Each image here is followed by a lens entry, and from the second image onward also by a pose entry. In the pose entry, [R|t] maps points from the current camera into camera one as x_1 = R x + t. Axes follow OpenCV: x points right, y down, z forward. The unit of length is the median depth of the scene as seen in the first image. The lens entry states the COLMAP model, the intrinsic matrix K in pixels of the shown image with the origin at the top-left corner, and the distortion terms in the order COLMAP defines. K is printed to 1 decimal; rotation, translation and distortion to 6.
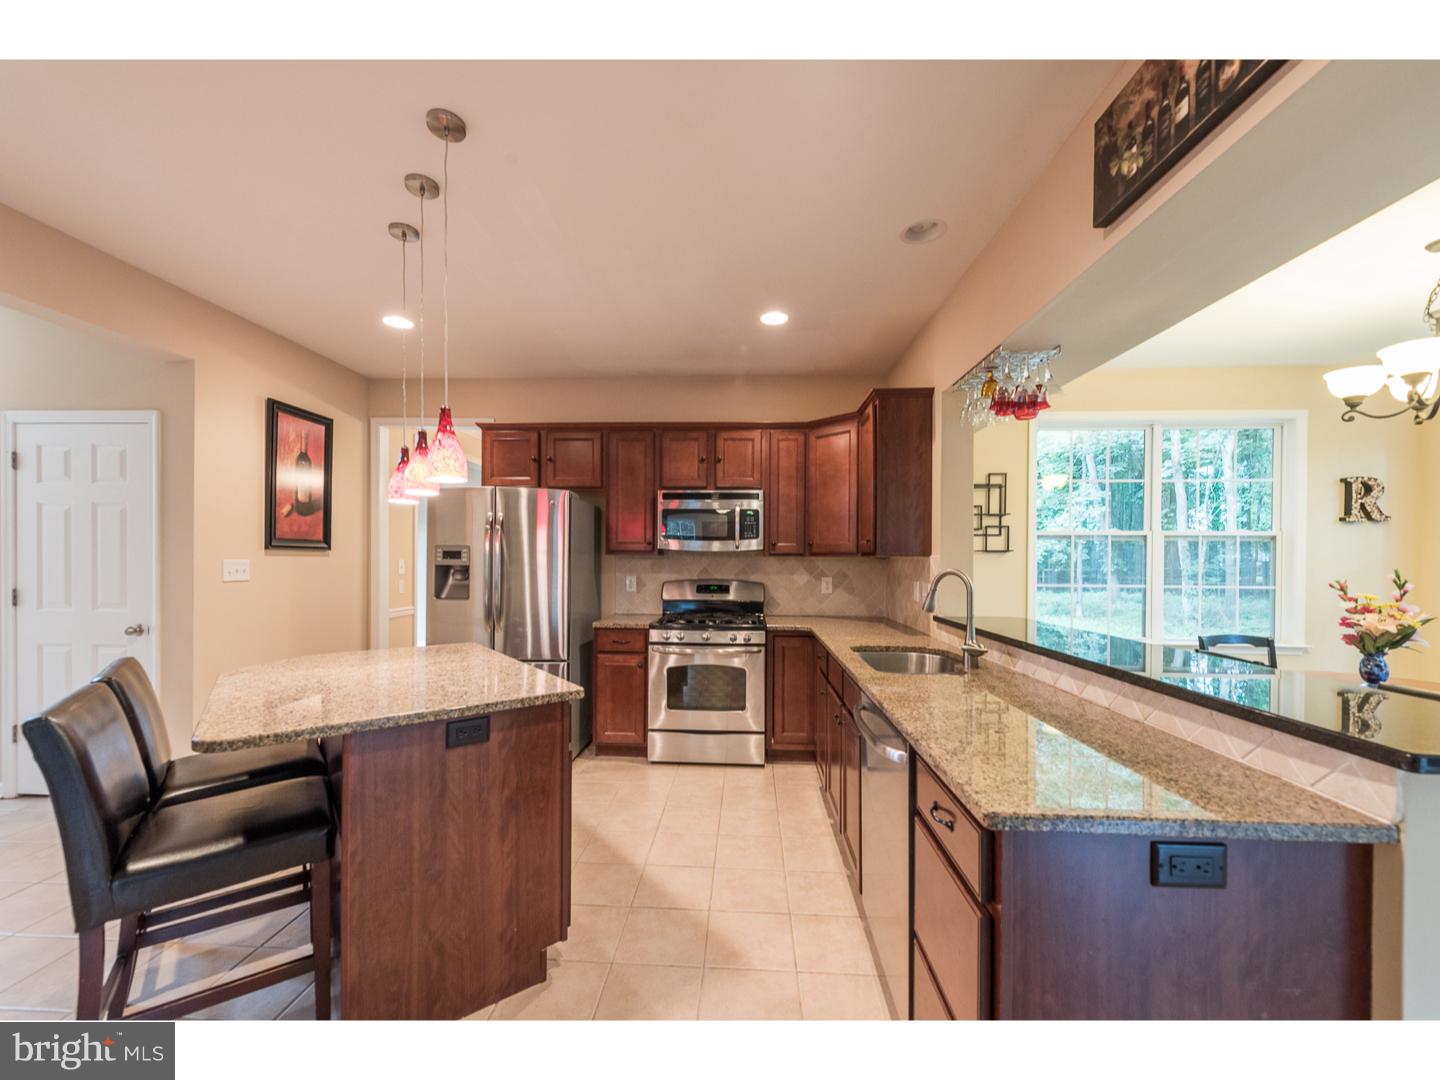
lens RADIAL K [[585.9, 0, 714.3], [0, 585.9, 569.5], [0, 0, 1]] dist [0.012945, -0.001027]
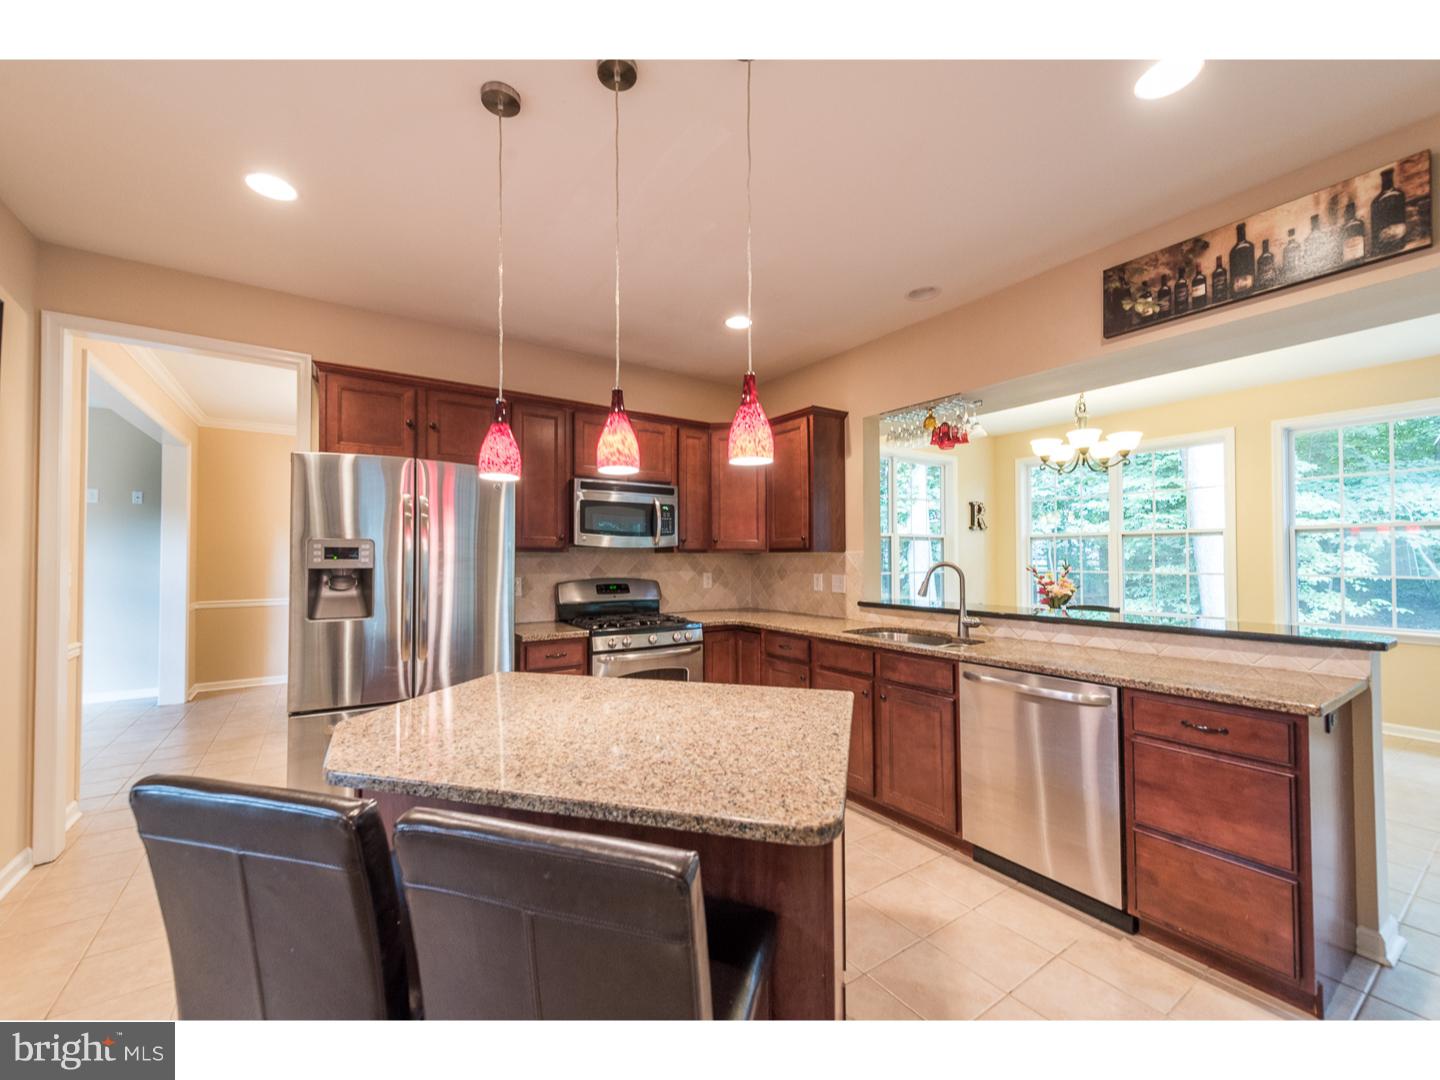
lens RADIAL K [[585.9, 0, 720.5], [0, 585.9, 547.2], [0, 0, 1]] dist [0.012945, -0.001027]
pose [[0.789248, 0.000712, 0.614074, -0.460598], [0.019641, 0.999458, -0.026402, -0.004556], [-0.613760, 0.032899, 0.788807, 0.178214]]
